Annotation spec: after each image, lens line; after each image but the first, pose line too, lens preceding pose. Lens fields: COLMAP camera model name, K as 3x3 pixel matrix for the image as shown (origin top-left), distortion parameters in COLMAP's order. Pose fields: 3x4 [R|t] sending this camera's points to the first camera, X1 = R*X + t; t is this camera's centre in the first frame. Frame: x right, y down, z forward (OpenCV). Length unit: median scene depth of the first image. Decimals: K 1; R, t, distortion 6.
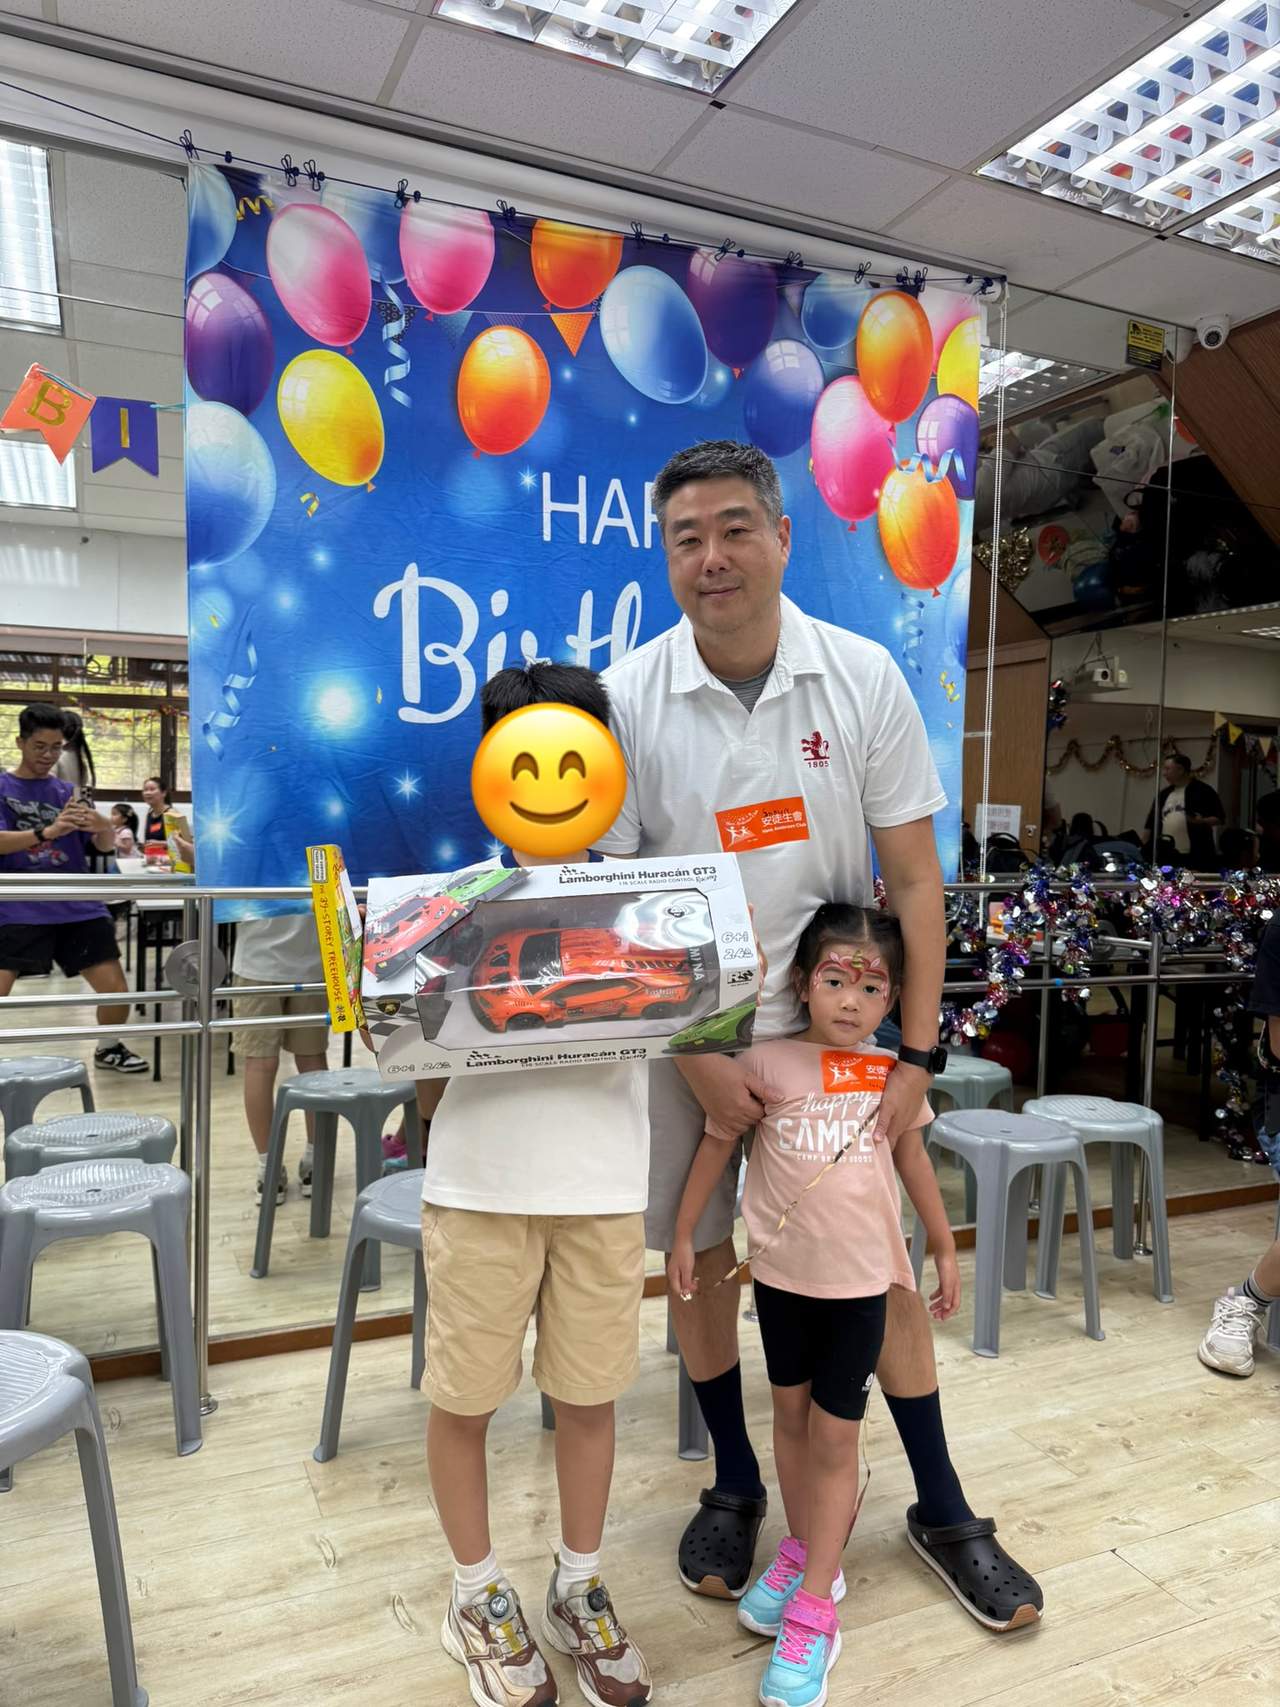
lens RADIAL K [[1213.0, 0, 633.2], [0, 1213.0, 859.3], [0, 0, 1]] dist [0.002470, -0.019363]
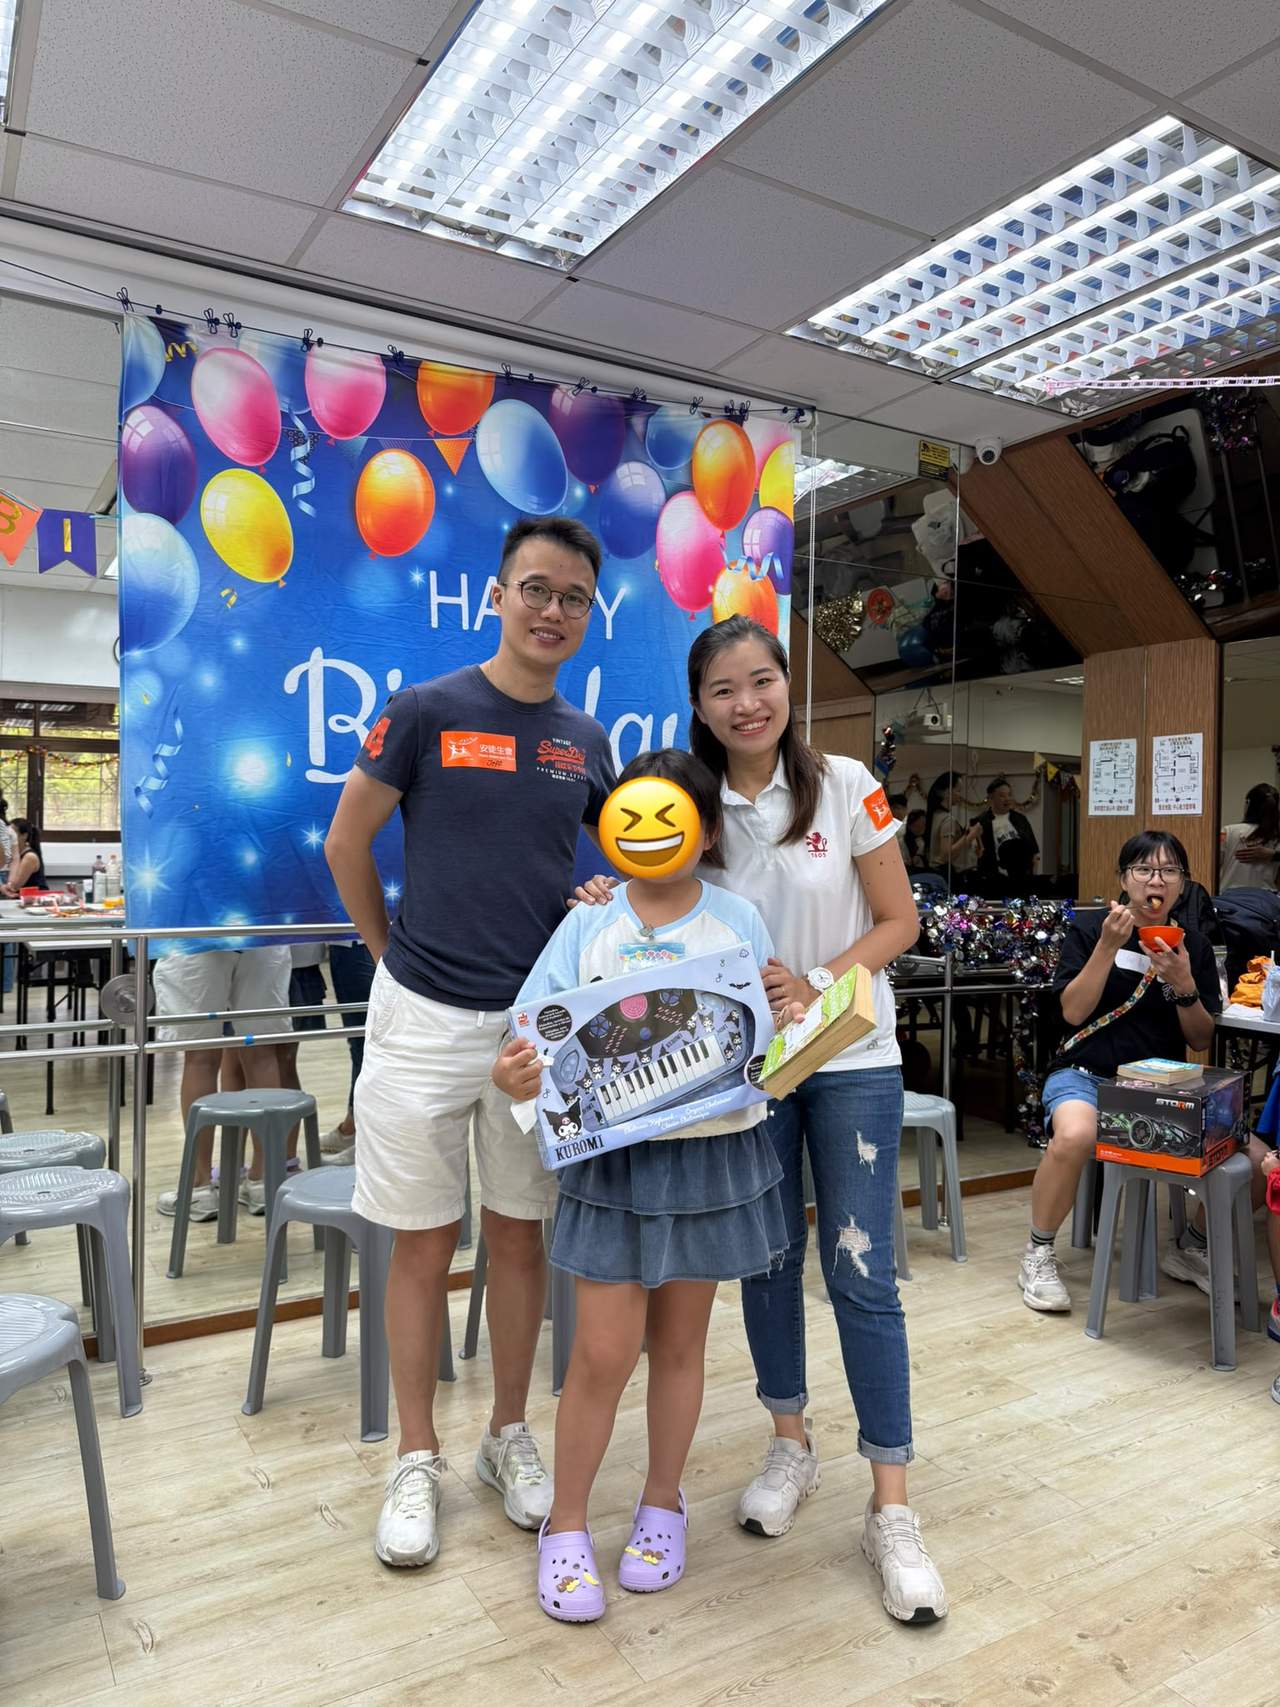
lens RADIAL K [[1213.0, 0, 644.1], [0, 1213.0, 848.9], [0, 0, 1]] dist [0.002470, -0.019363]
pose [[0.993338, -0.010111, 0.114789, -0.004510], [0.013960, 0.999365, -0.032774, -0.007230], [-0.114385, 0.034158, 0.992849, -0.188993]]
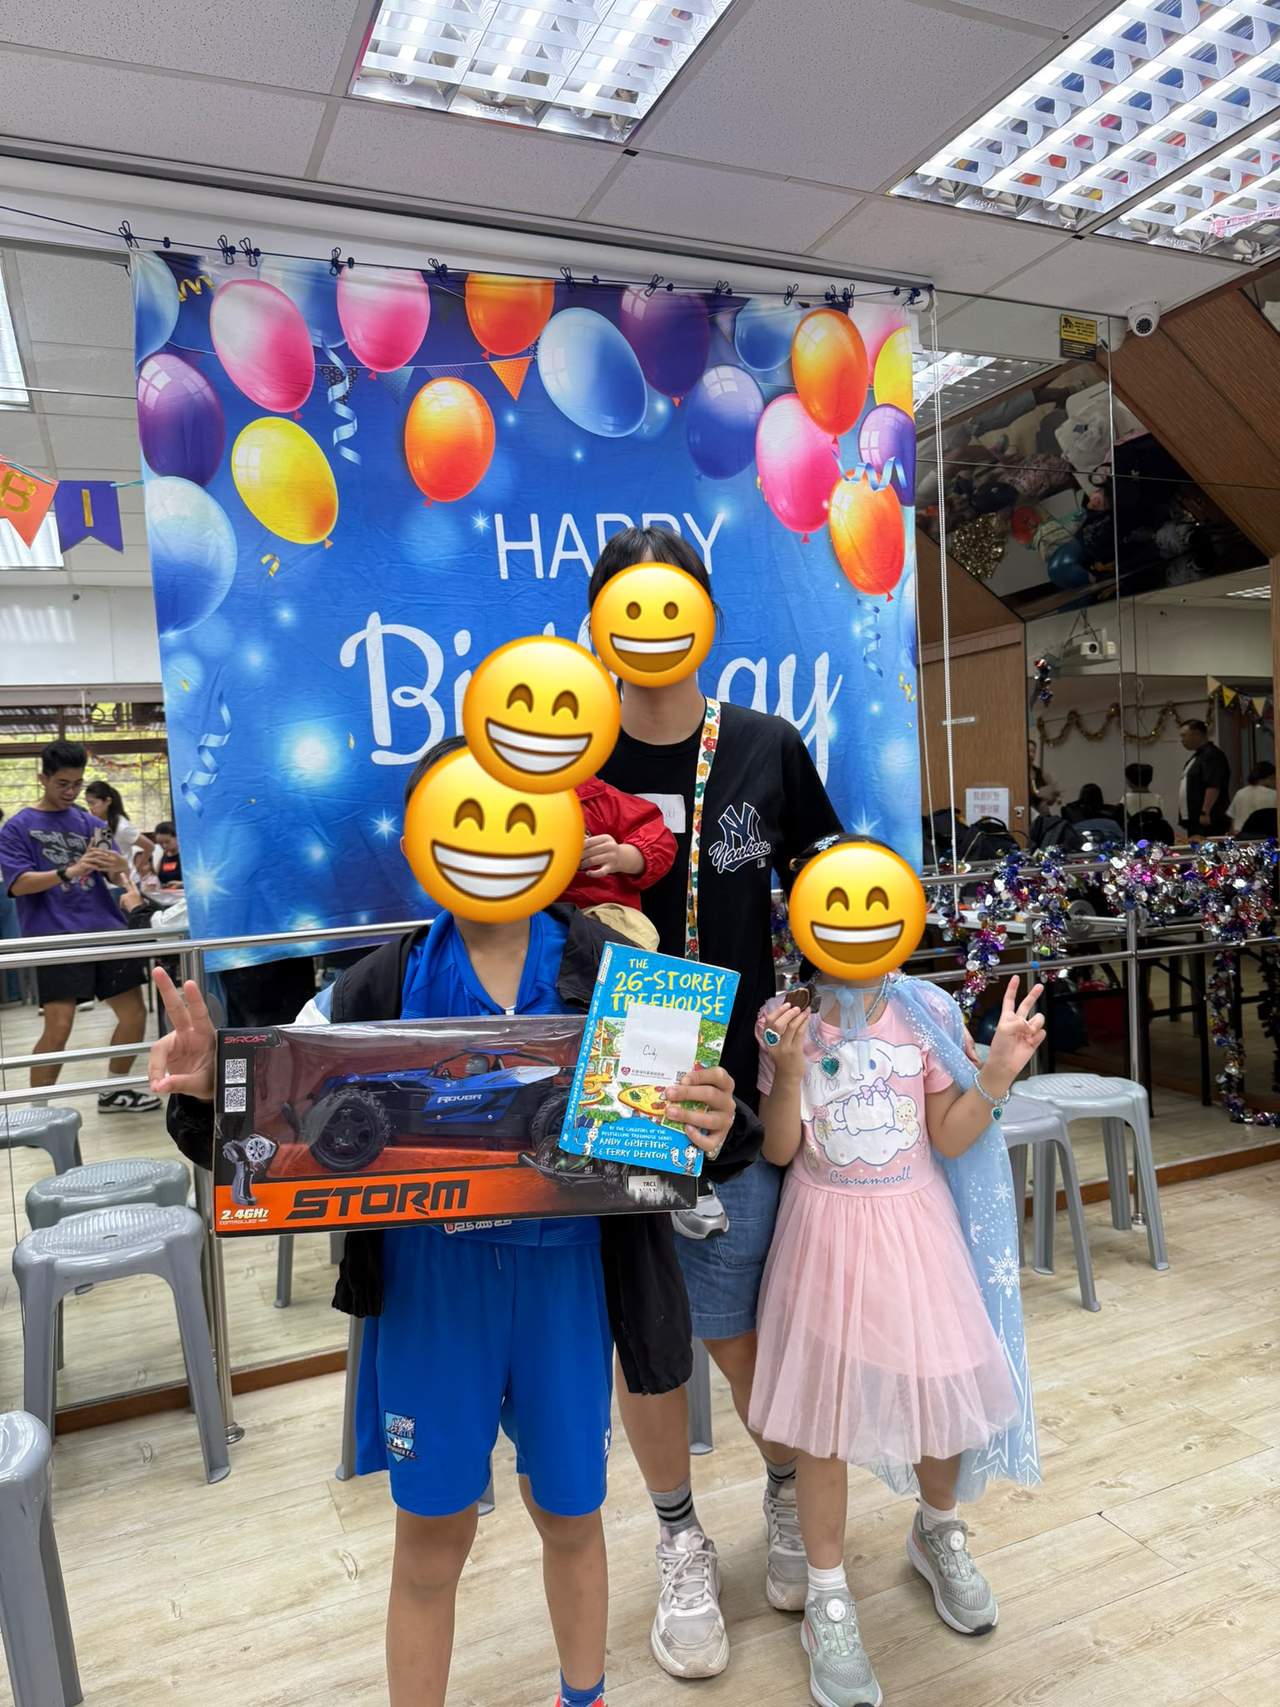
lens RADIAL K [[1213.0, 0, 640.3], [0, 1213.0, 856.5], [0, 0, 1]] dist [0.002470, -0.019363]
pose [[0.997137, -0.074646, -0.012083, 0.042037], [0.074623, 0.997209, -0.002325, -0.015565], [0.012223, 0.001417, 0.999924, -0.037248]]
